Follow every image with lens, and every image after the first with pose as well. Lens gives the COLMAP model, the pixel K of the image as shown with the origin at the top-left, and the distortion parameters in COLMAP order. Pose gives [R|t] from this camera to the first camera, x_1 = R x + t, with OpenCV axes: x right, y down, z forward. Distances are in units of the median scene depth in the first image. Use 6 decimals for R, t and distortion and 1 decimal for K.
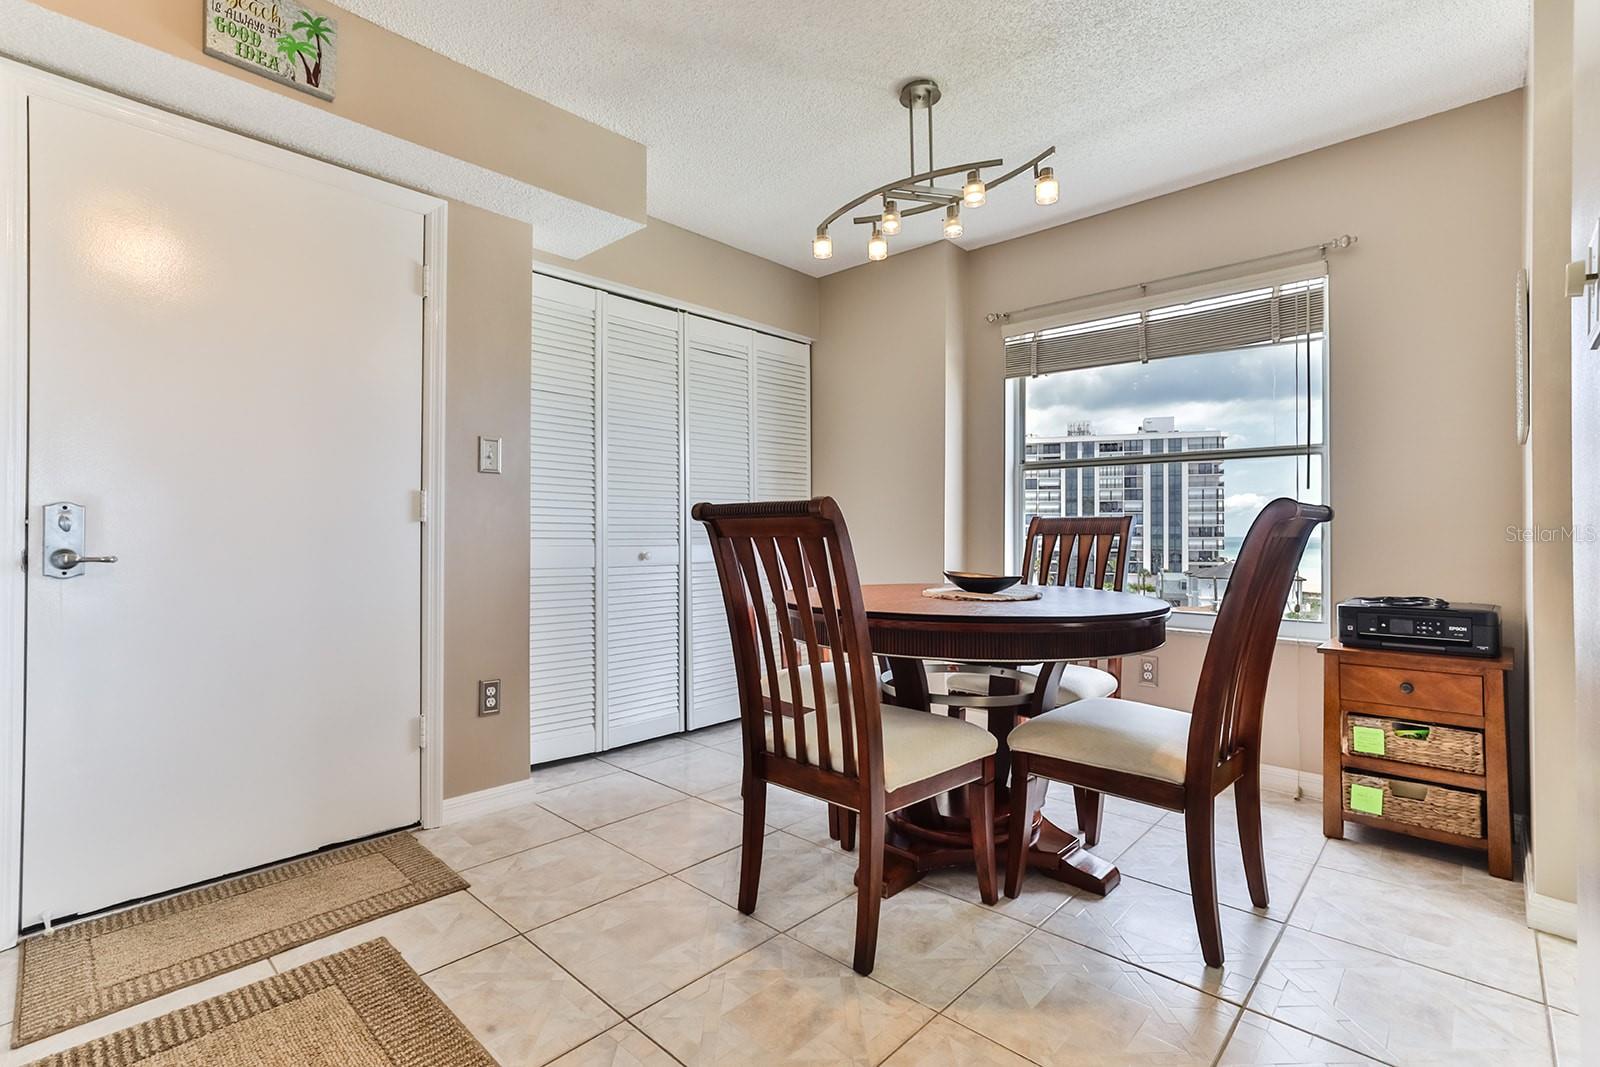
lens RADIAL K [[737.5, 0, 797.6], [0, 737.5, 527.0], [0, 0, 1]] dist [-0.029904, 0.016623]
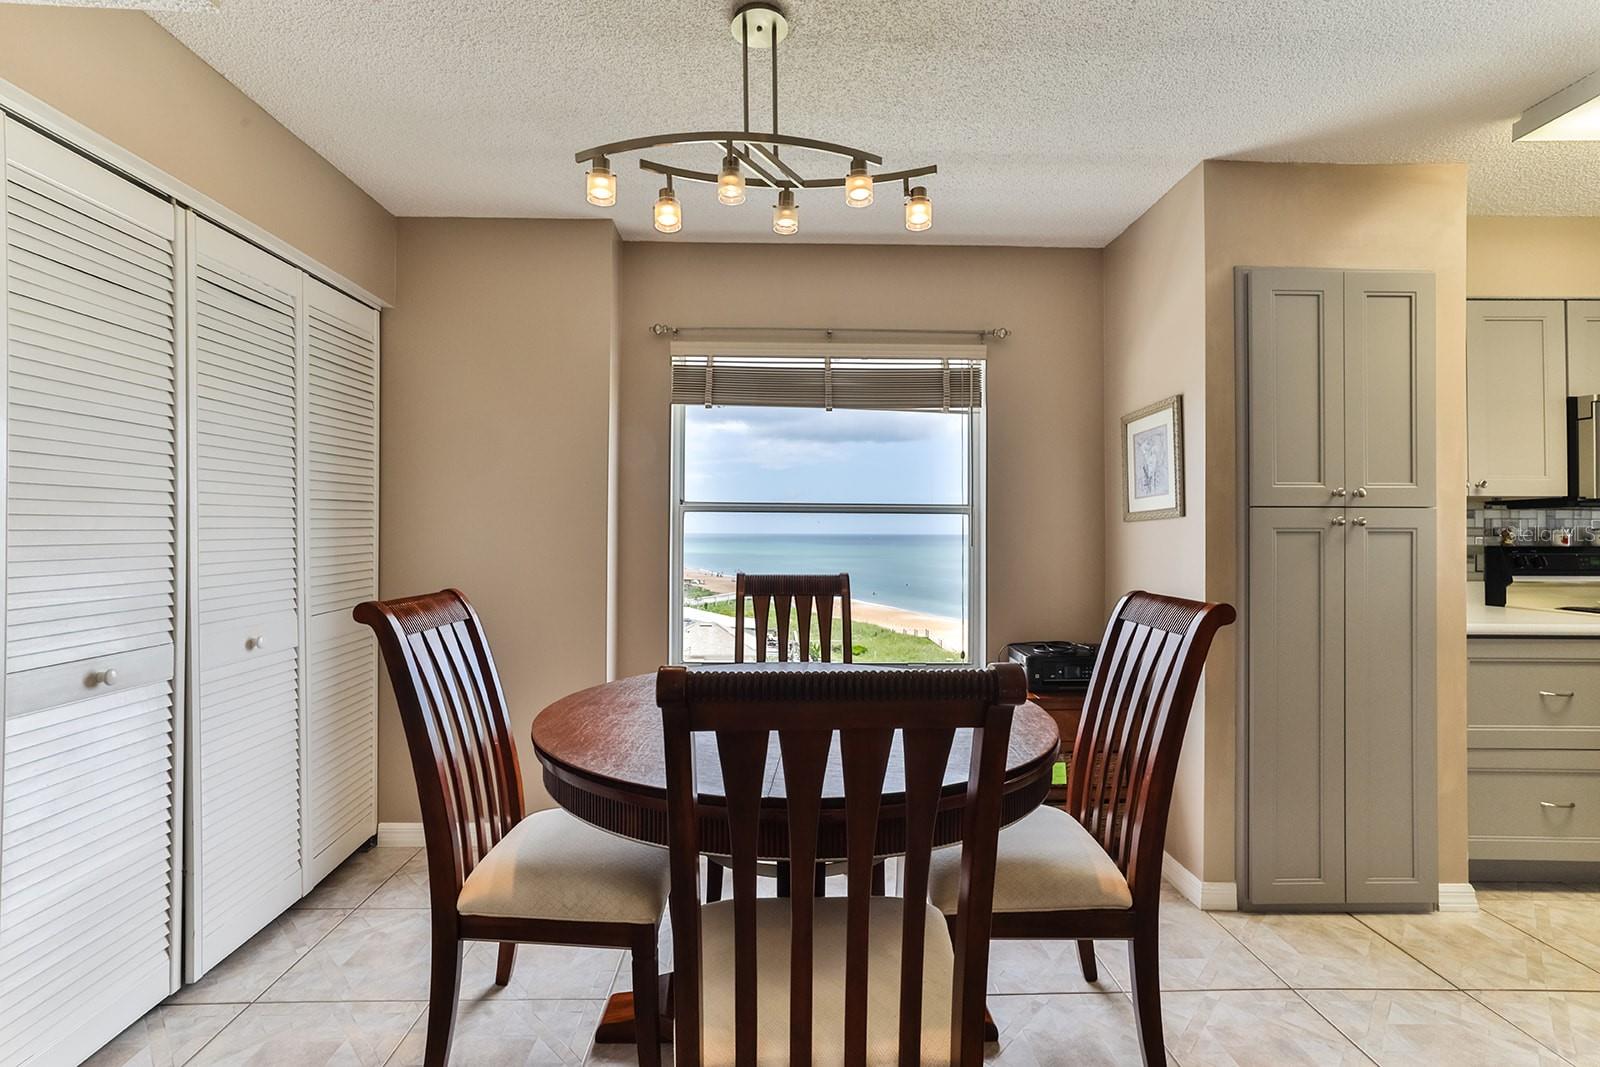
lens RADIAL K [[721.8, 0, 790.8], [0, 721.8, 525.3], [0, 0, 1]] dist [-0.023800, 0.016170]
pose [[0.711689, 0.006313, 0.702466, -0.244566], [-0.007351, 0.999972, -0.001540, -0.074519], [-0.702456, -0.004068, 0.711715, 0.374401]]
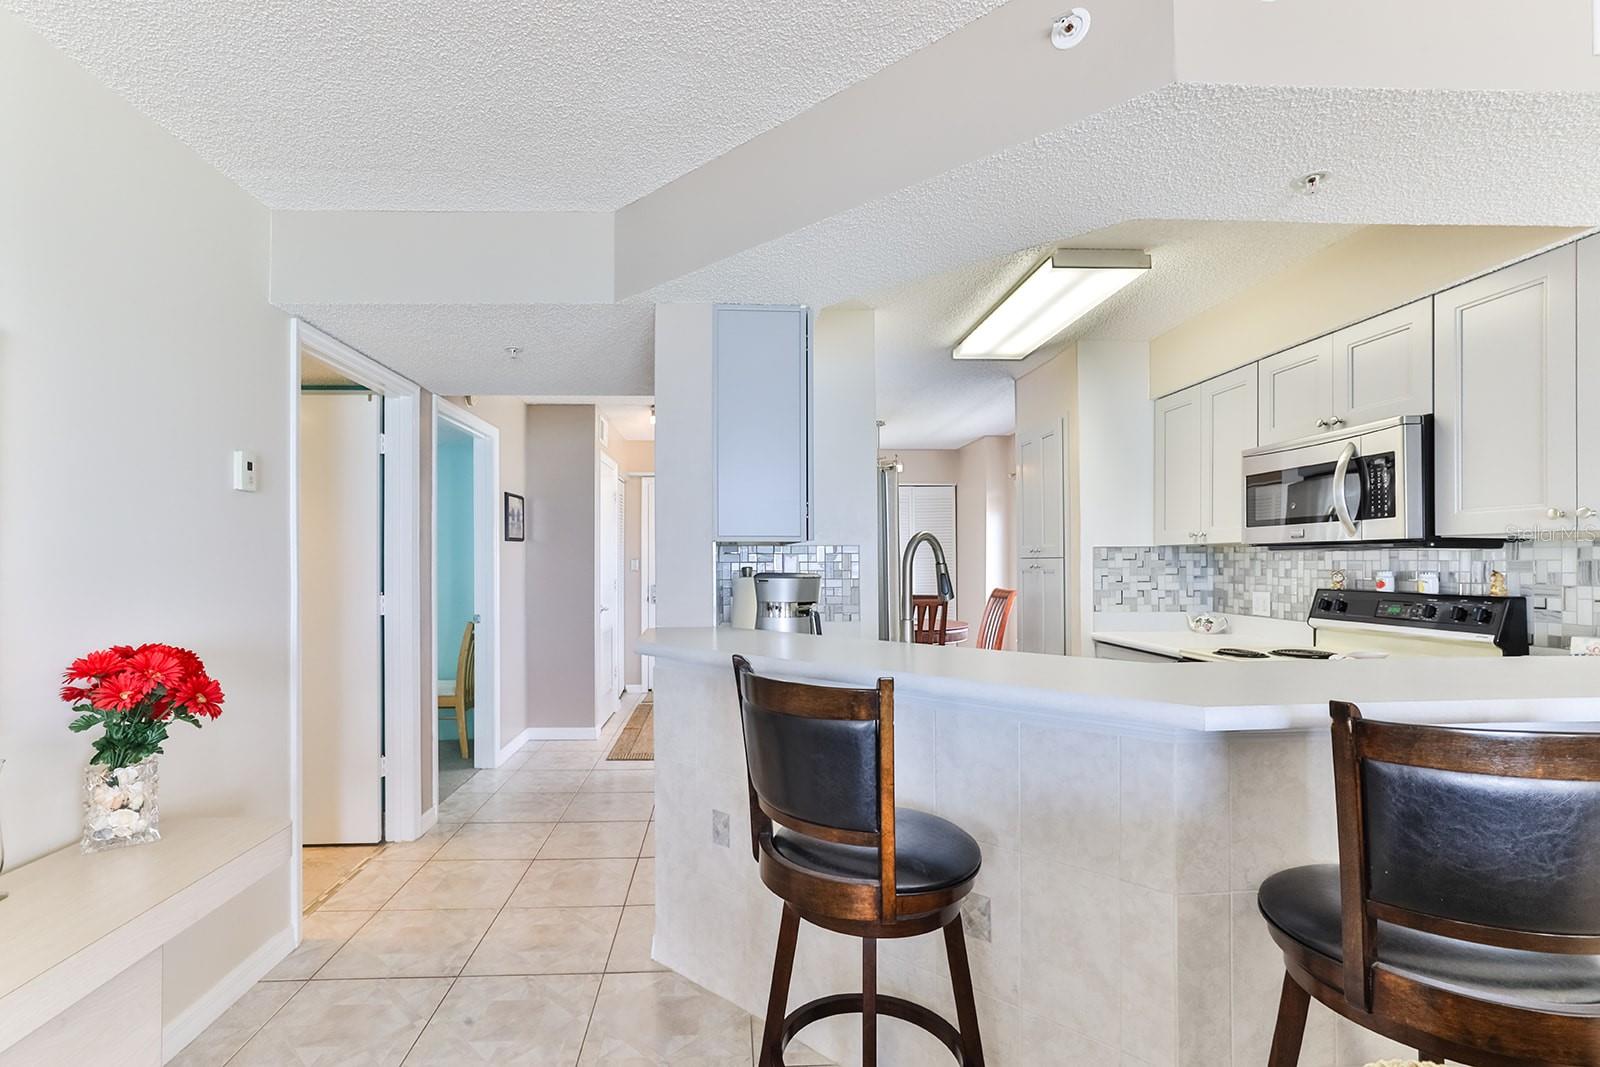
lens RADIAL K [[721.8, 0, 790.8], [0, 721.8, 525.3], [0, 0, 1]] dist [-0.023800, 0.016170]
pose [[0.745916, -0.035260, -0.665106, 1.297933], [0.007005, 0.998958, -0.045103, -0.102837], [0.666003, 0.028985, 0.745386, -0.864075]]
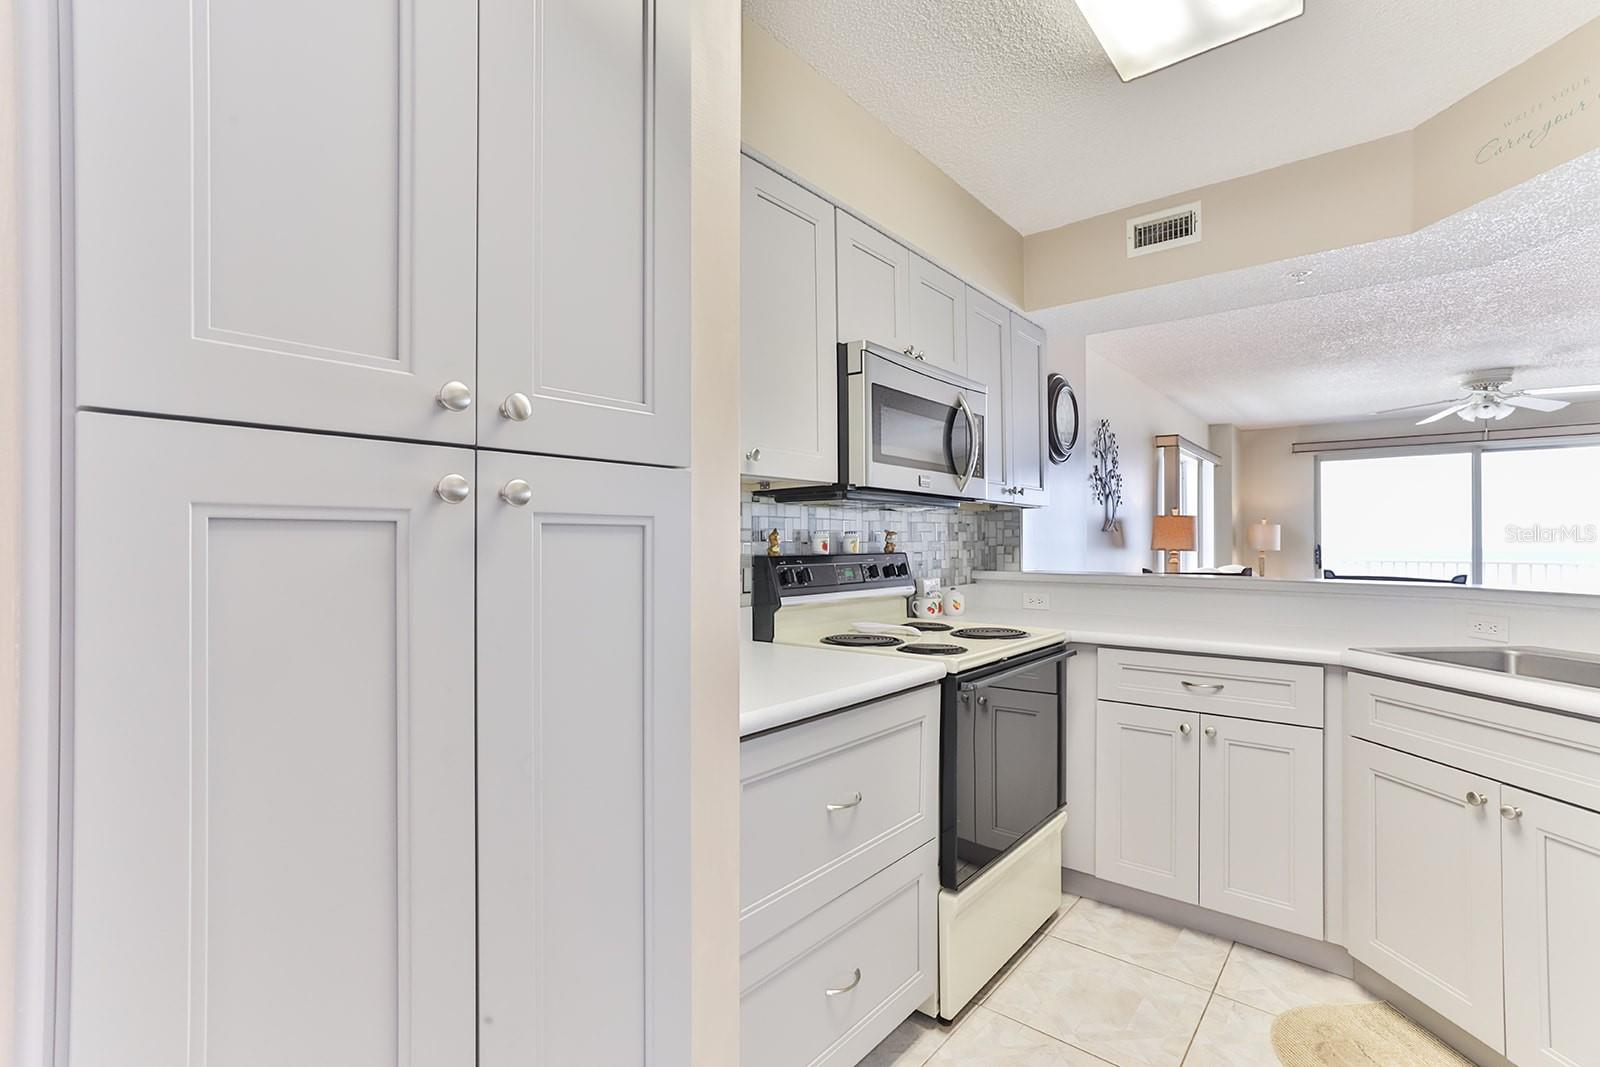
lens RADIAL K [[737.5, 0, 799.6], [0, 737.5, 539.3], [0, 0, 1]] dist [-0.024558, 0.017490]
pose [[-0.063699, 0.004419, 0.997959, 0.450431], [-0.006474, 0.999967, -0.004841, -0.066634], [-0.997948, -0.006769, -0.063668, 0.405990]]
